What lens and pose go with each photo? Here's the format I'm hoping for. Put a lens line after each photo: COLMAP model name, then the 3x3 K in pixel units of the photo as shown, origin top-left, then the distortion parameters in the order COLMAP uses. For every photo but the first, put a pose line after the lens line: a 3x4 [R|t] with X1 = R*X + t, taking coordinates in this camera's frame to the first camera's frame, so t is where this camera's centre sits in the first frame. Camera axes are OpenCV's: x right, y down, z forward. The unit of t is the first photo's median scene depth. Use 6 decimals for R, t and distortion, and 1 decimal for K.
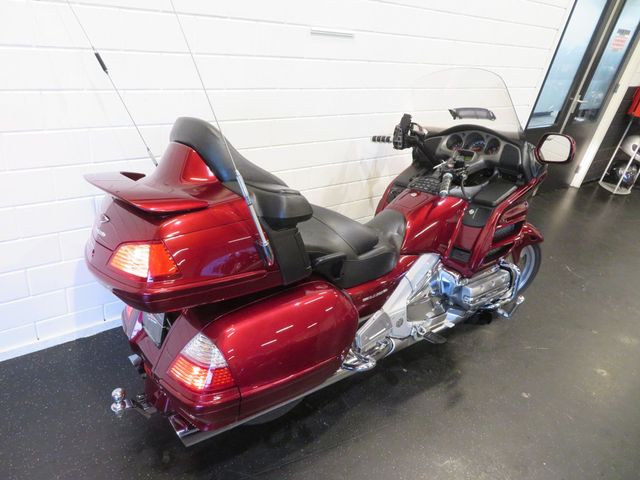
lens RADIAL K [[456.9, 0, 320.0], [0, 456.9, 240.0], [0, 0, 1]] dist [-0.007846, 0.003133]
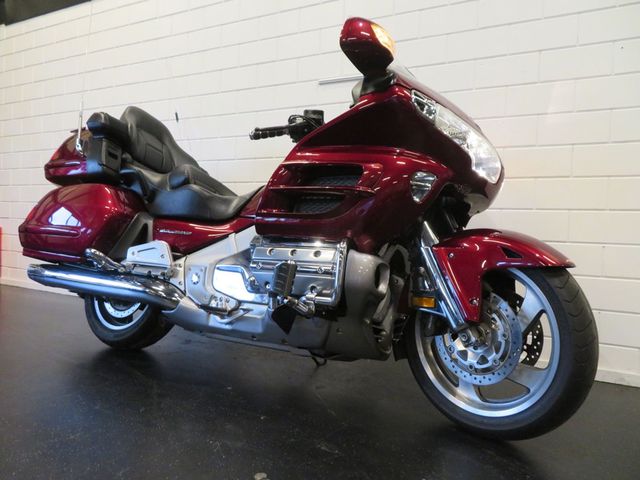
lens RADIAL K [[456.9, 0, 320.0], [0, 456.9, 240.0], [0, 0, 1]] dist [-0.007846, 0.003133]
pose [[0.417229, -0.126312, -0.899981, 0.996572], [-0.431916, 0.843746, -0.318655, 0.274914], [0.799605, 0.521668, 0.297479, 0.837189]]
